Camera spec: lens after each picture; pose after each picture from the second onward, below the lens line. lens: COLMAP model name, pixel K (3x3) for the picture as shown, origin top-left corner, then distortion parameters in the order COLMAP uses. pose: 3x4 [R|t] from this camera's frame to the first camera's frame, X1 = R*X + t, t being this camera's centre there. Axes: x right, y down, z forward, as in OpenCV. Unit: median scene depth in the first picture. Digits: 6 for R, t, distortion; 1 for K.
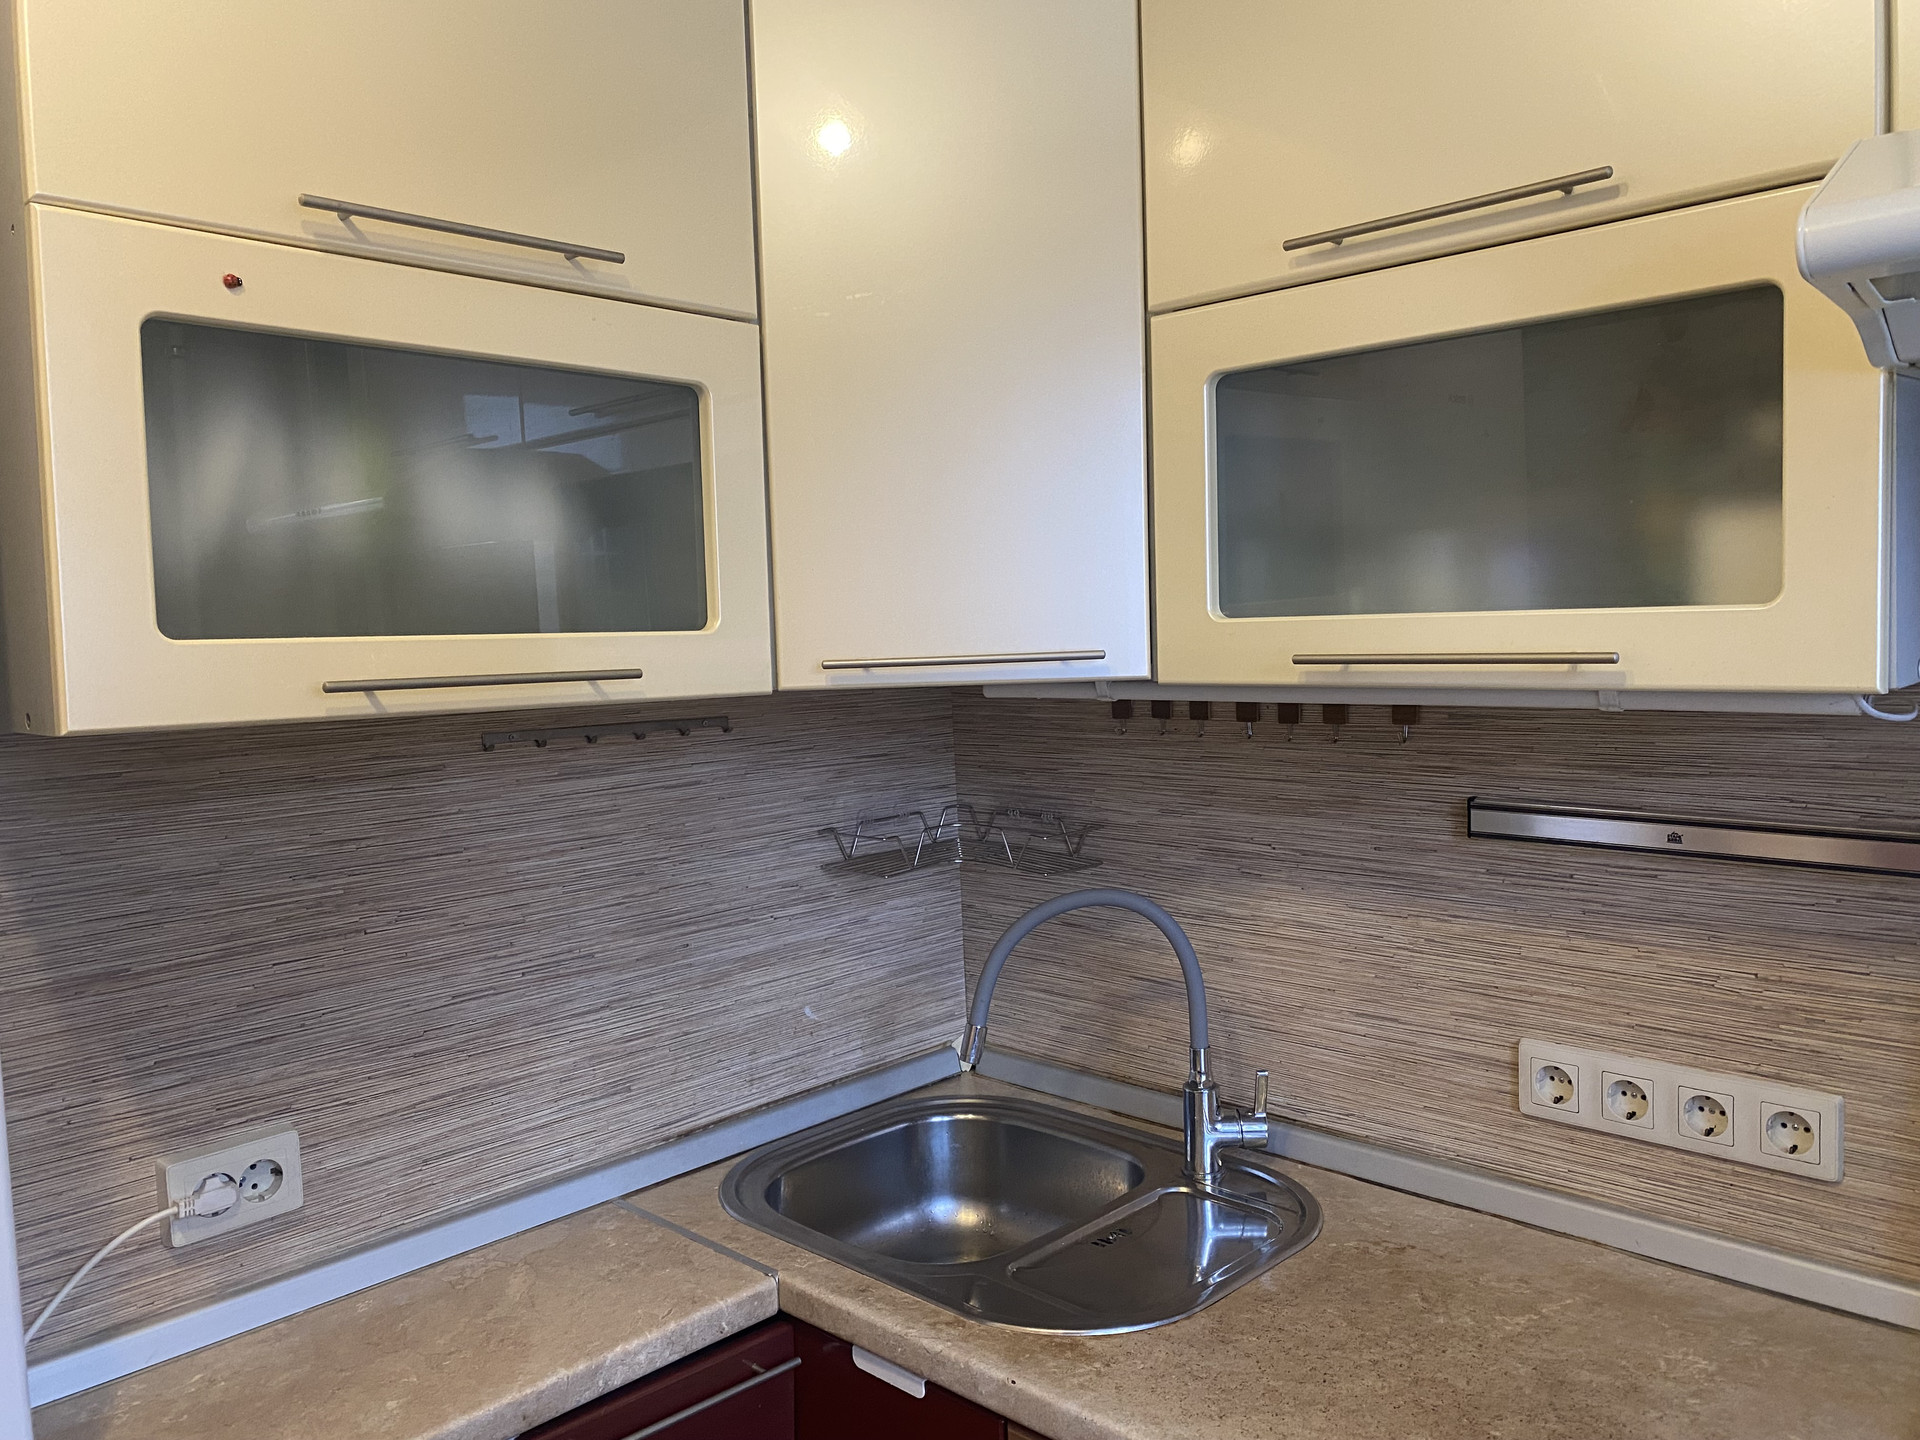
lens RADIAL K [[1481.7, 0, 950.6], [0, 1481.7, 713.0], [0, 0, 1]] dist [0.075200, -0.090168]
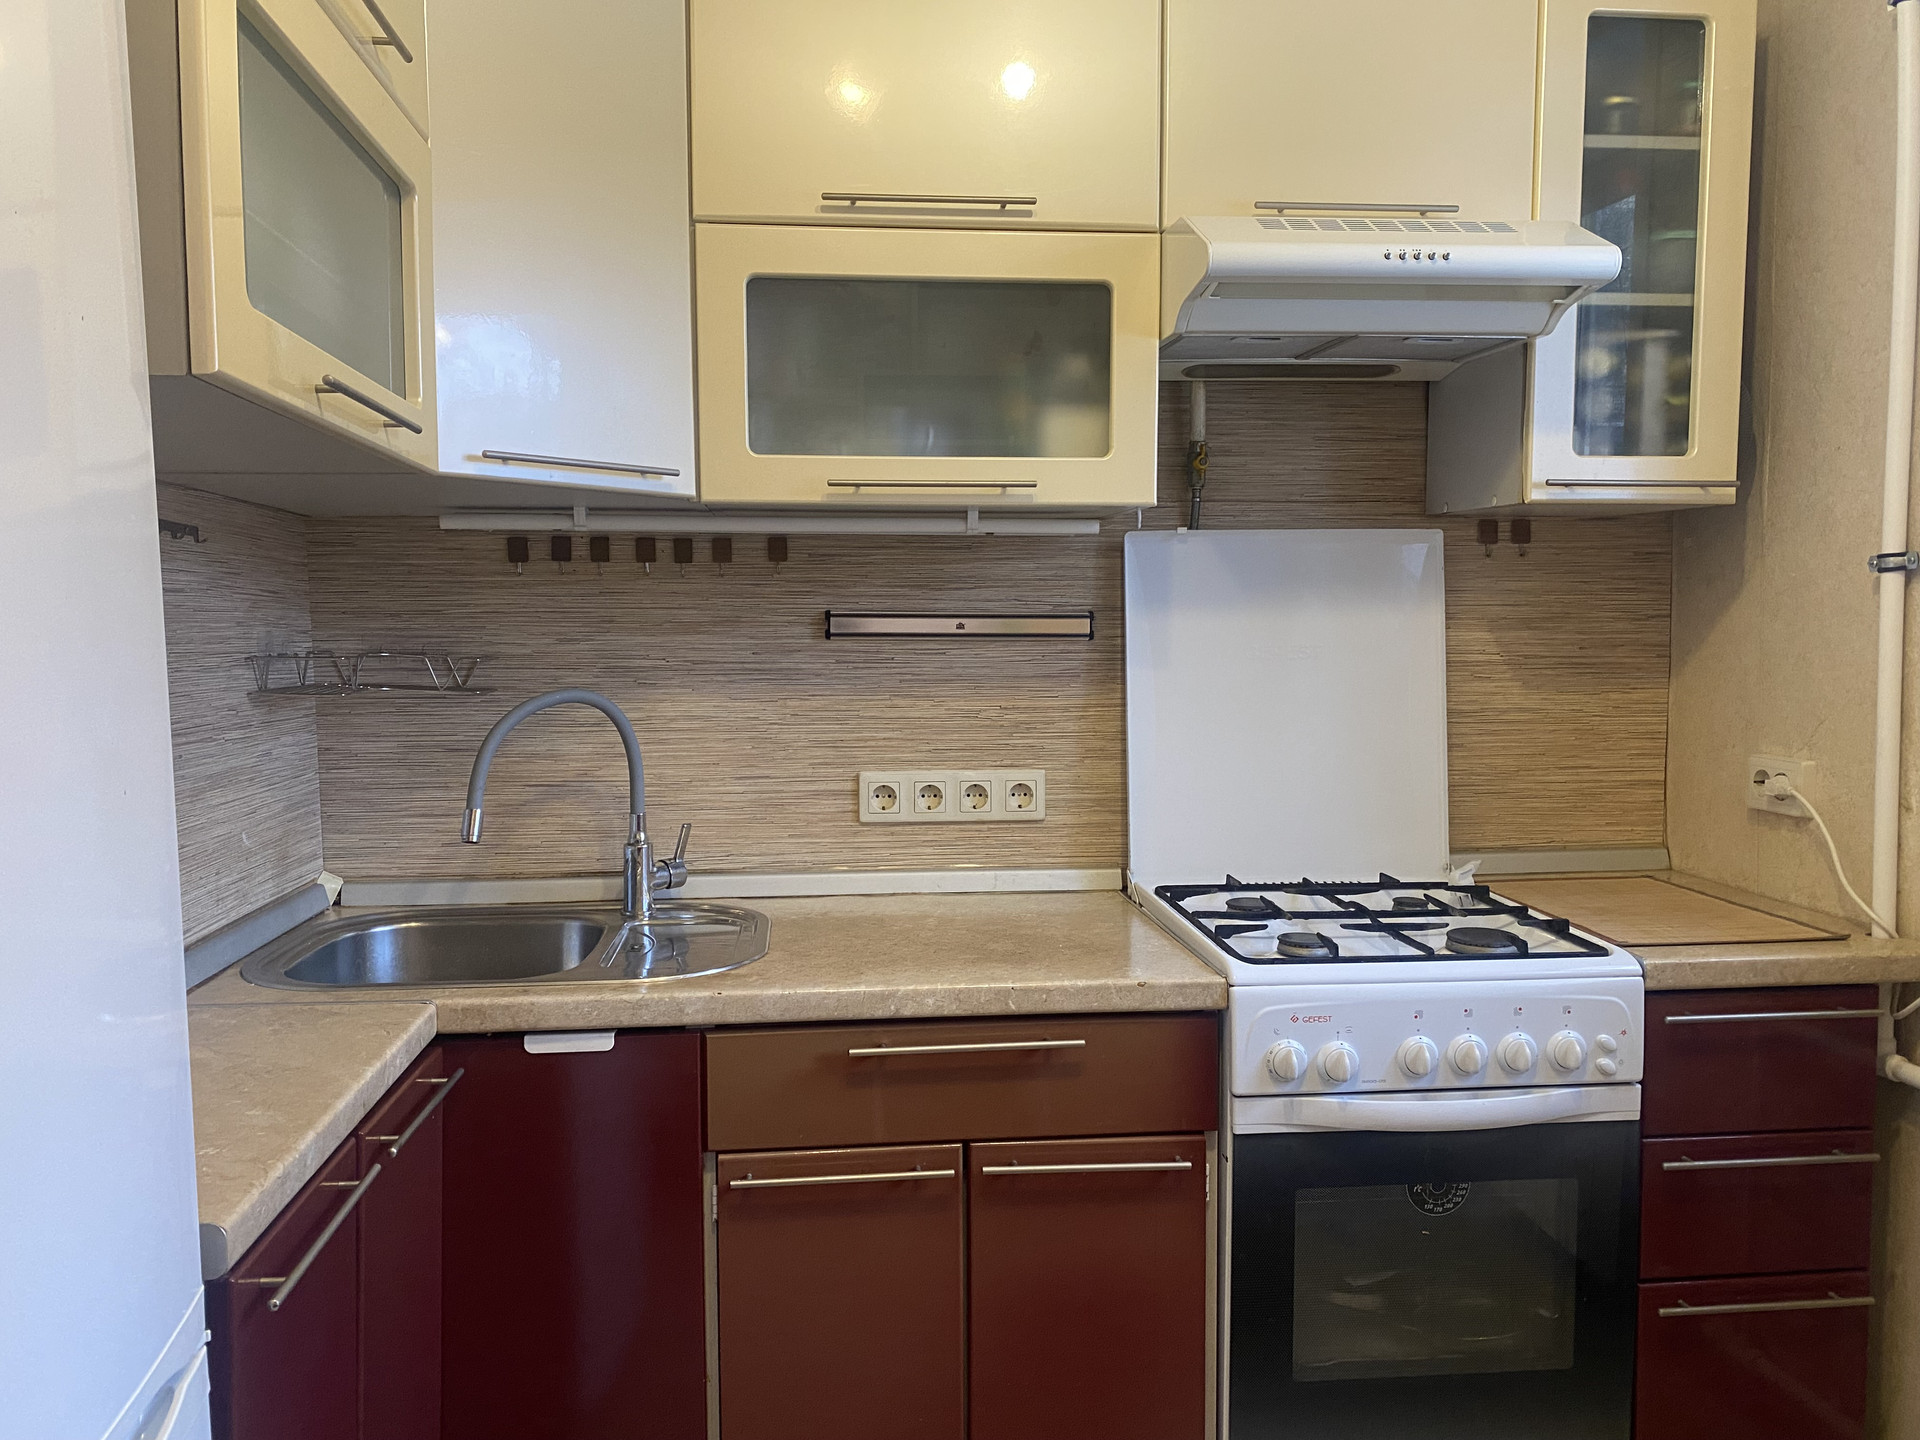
lens RADIAL K [[1481.7, 0, 950.6], [0, 1481.7, 713.0], [0, 0, 1]] dist [0.075200, -0.090168]
pose [[0.647078, -0.015278, 0.762270, -0.679345], [0.034868, 0.999346, -0.009568, 0.175272], [-0.761626, 0.032770, 0.647188, -0.022049]]
